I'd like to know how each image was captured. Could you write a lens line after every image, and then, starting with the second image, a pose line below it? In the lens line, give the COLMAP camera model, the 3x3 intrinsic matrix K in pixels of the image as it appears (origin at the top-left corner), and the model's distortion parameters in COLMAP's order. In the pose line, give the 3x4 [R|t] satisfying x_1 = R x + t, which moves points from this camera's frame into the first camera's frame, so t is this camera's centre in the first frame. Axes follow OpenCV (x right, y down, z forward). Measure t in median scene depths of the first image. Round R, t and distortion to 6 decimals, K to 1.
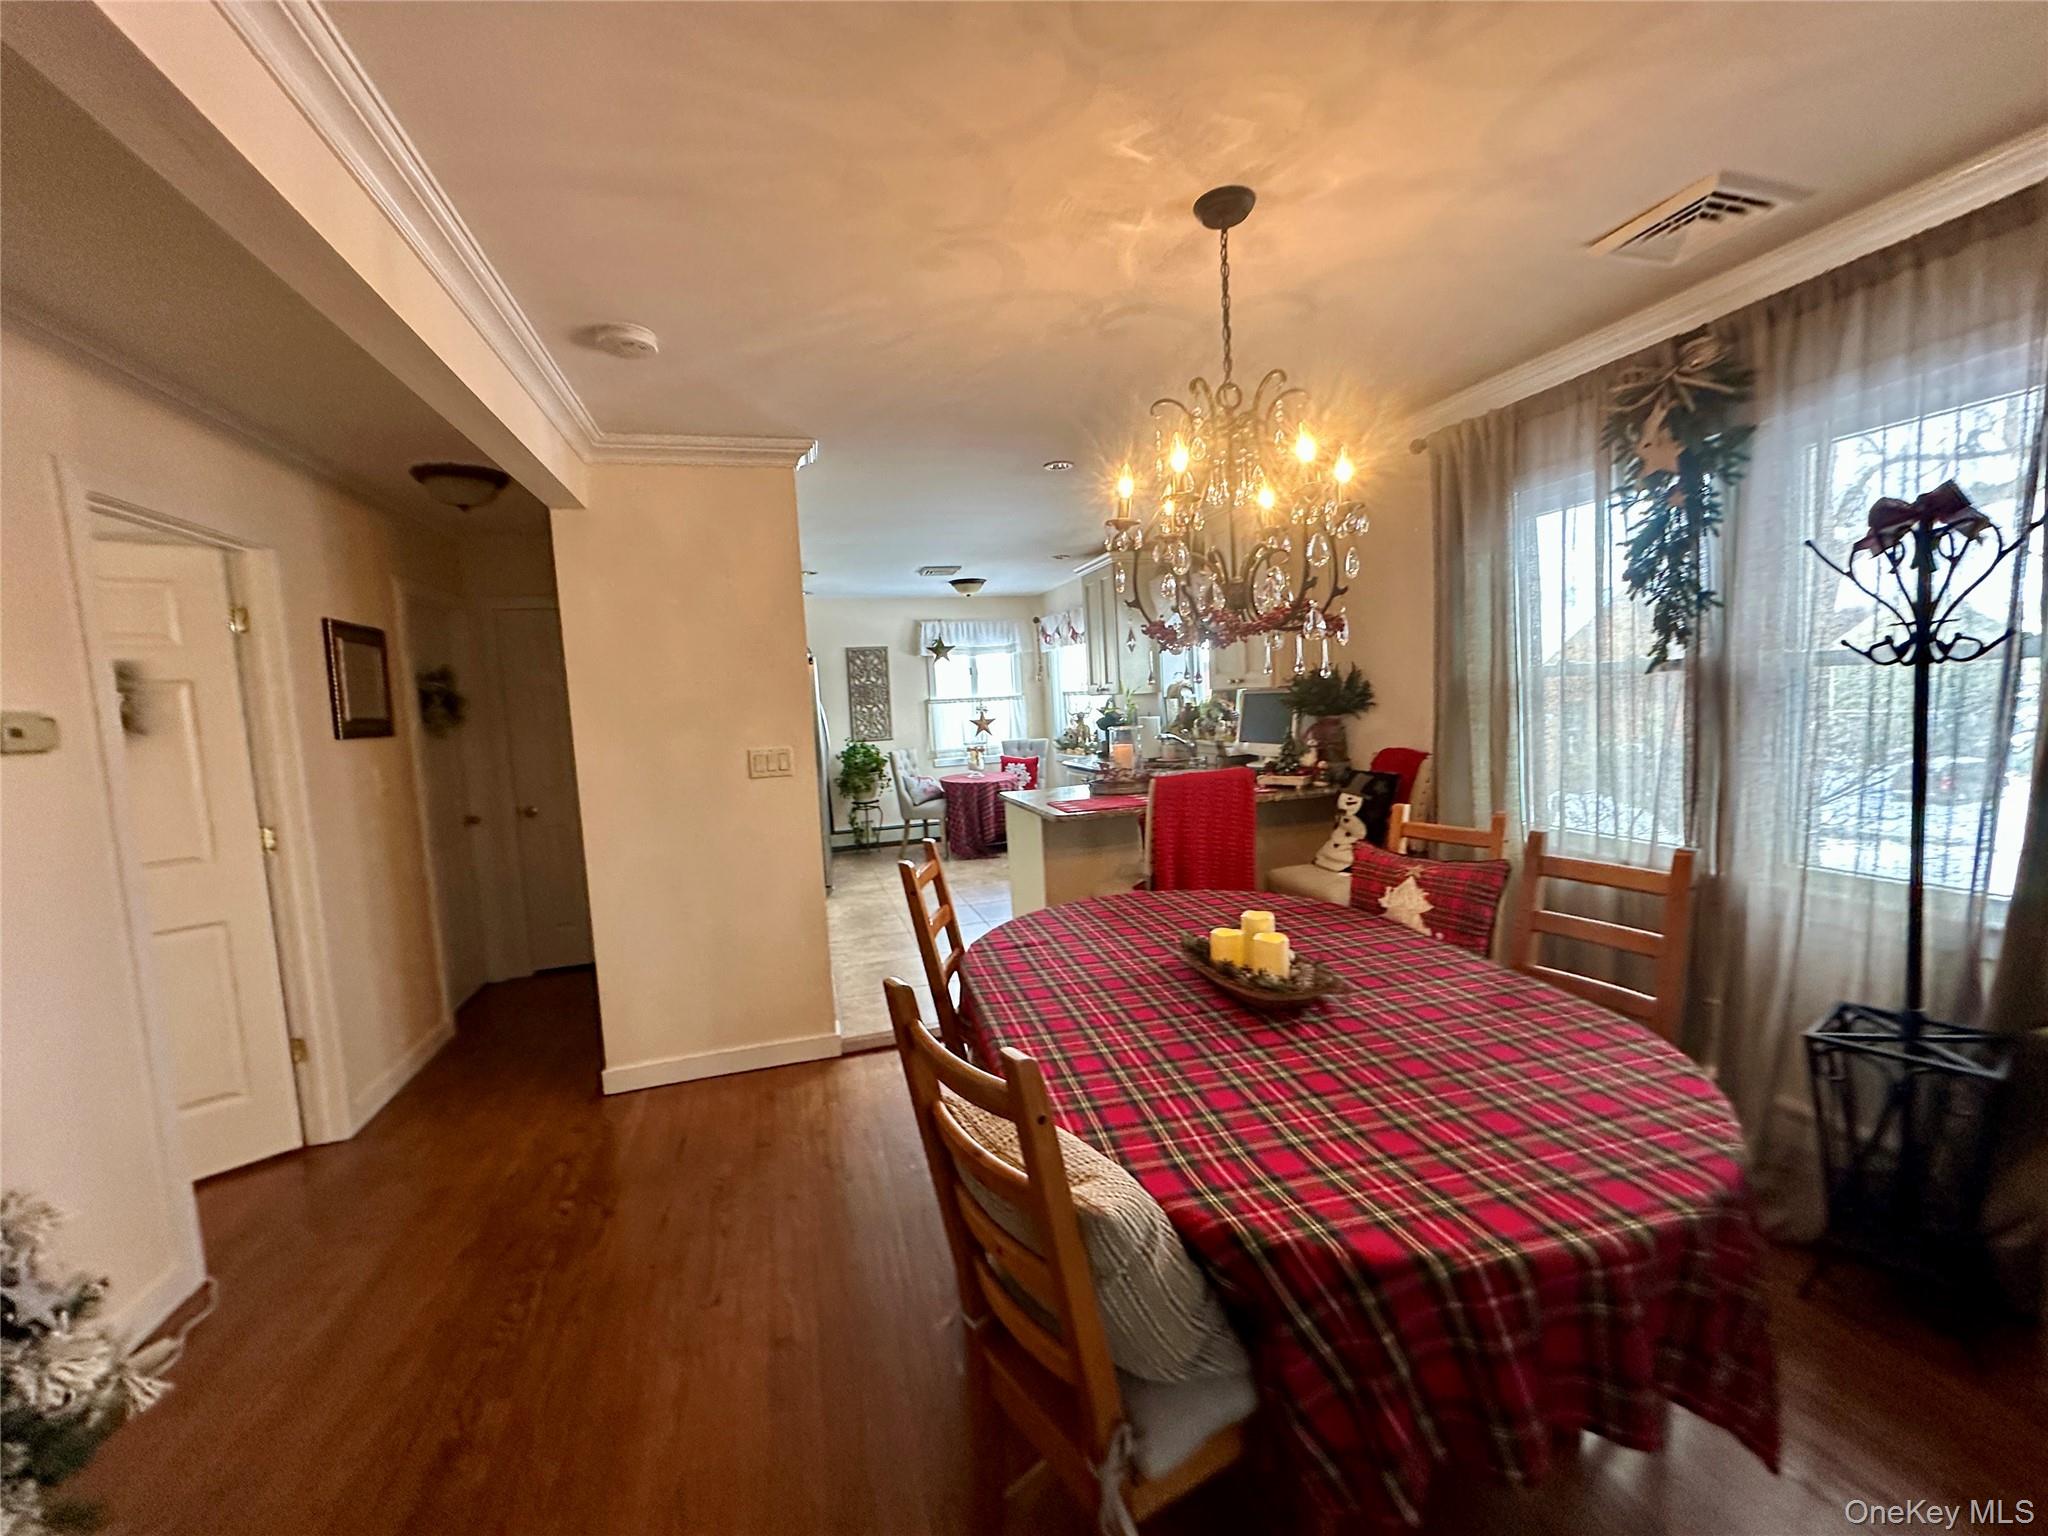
lens RADIAL K [[832.0, 0, 1031.7], [0, 832.0, 769.9], [0, 0, 1]] dist [-0.000739, 0.000290]
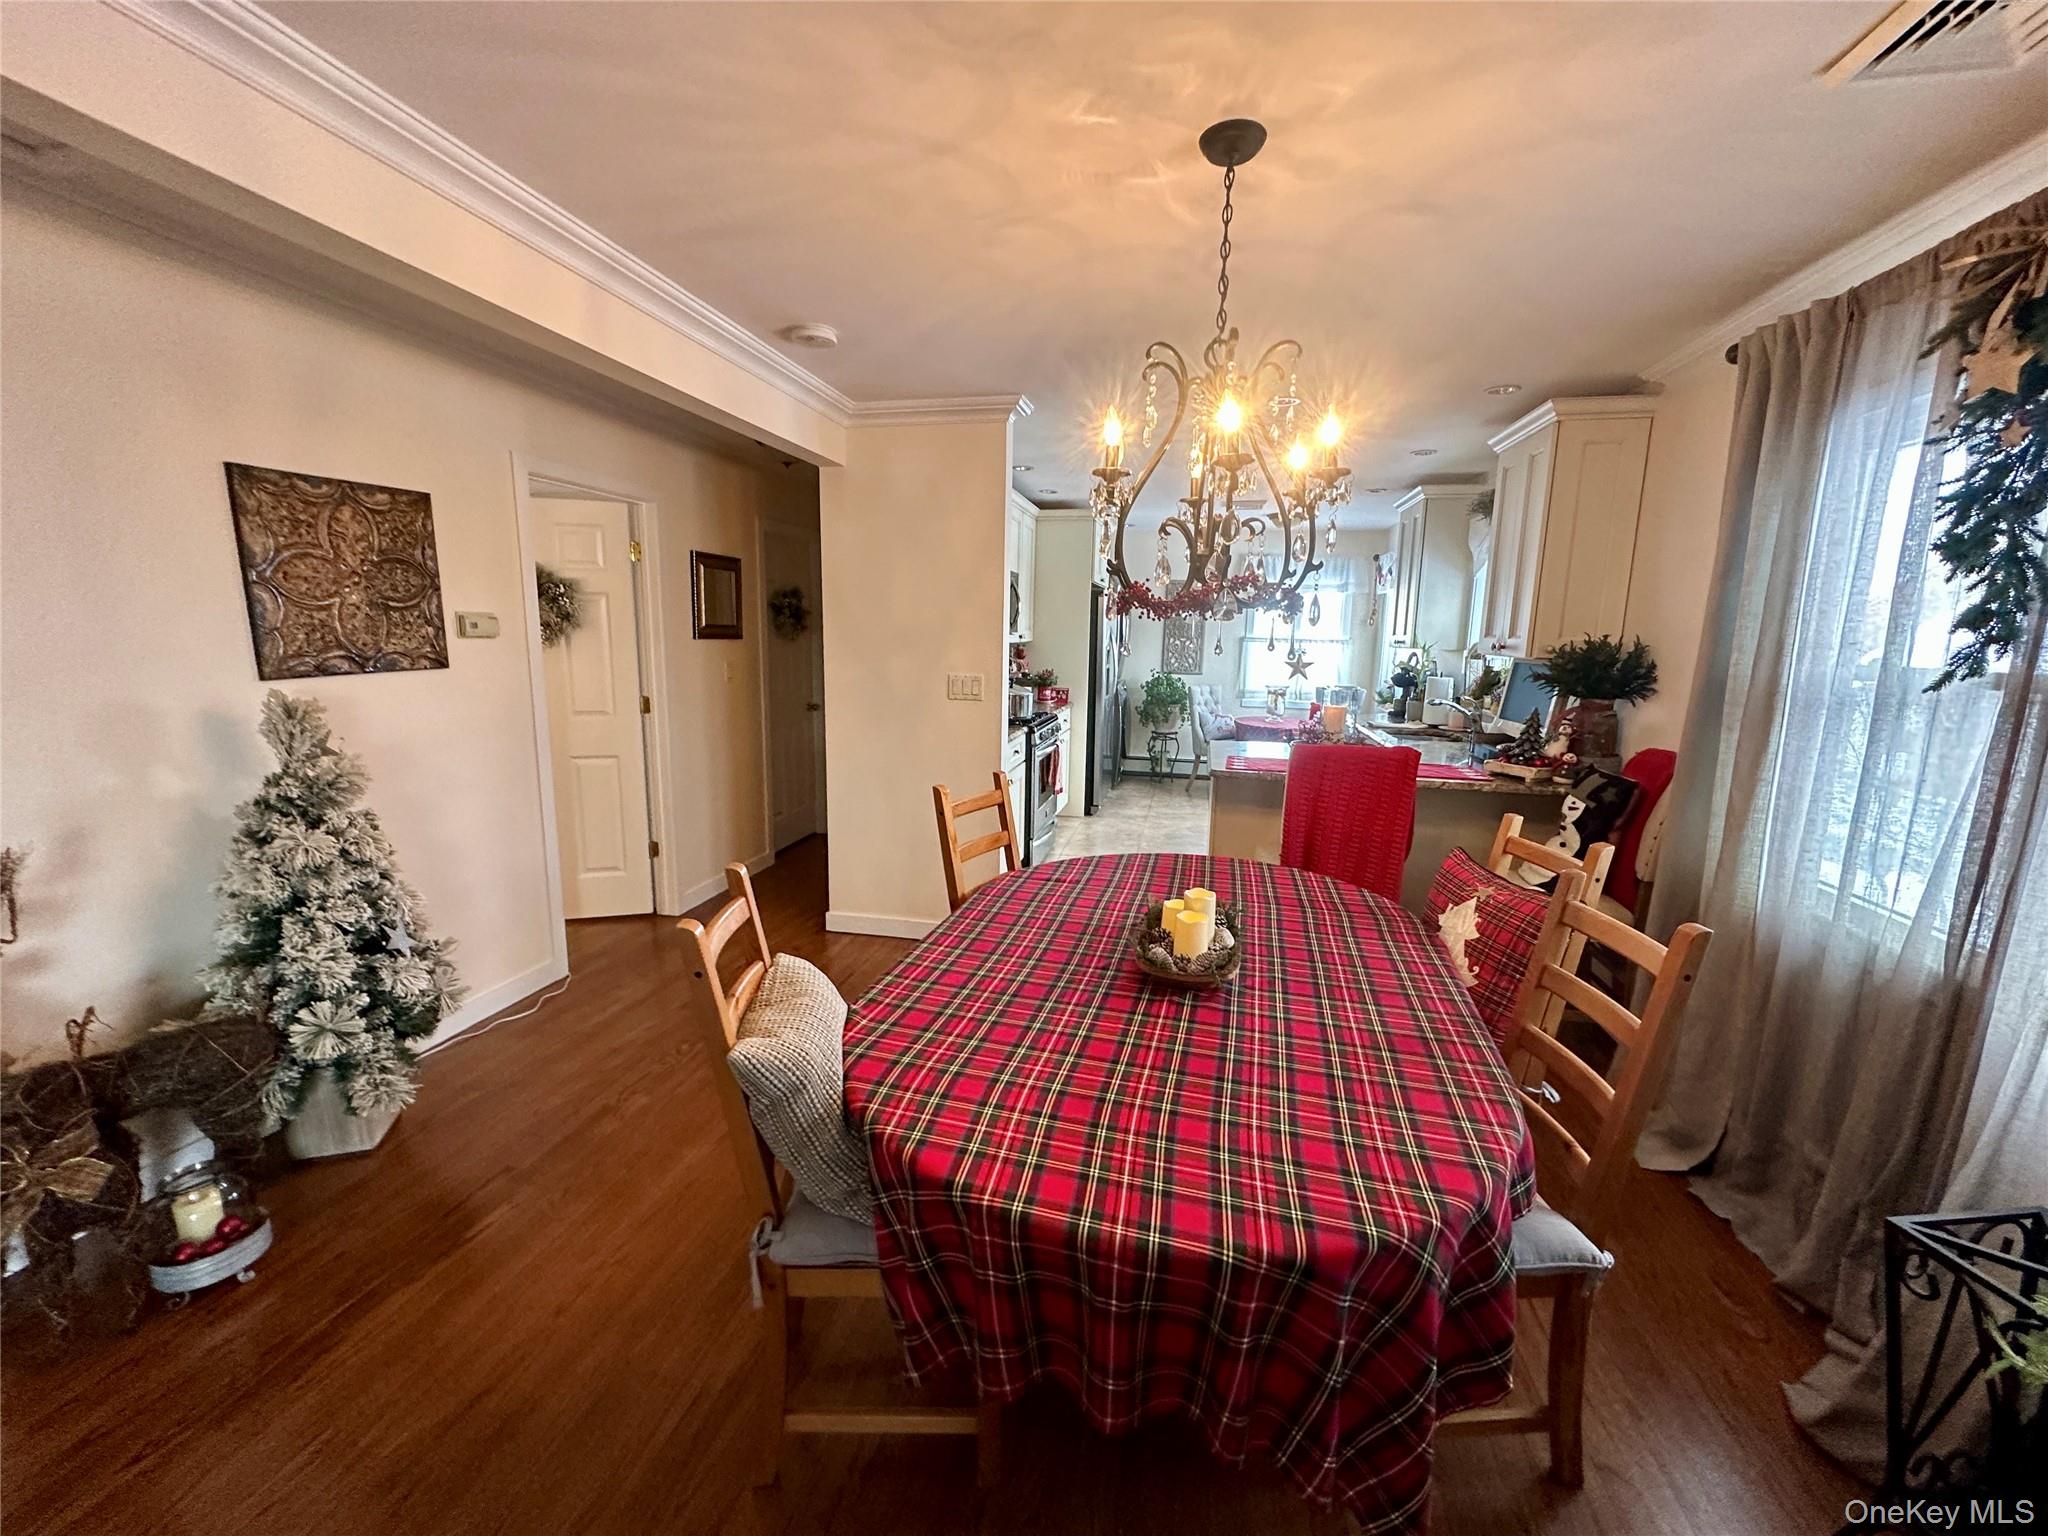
lens RADIAL K [[831.5, 0, 1016.9], [0, 831.5, 773.3], [0, 0, 1]] dist [-0.002445, -0.000299]
pose [[0.872853, 0.150996, -0.464035, 0.254902], [-0.107204, 0.987026, 0.119525, -0.030709], [0.476062, -0.054582, 0.877716, 0.015903]]
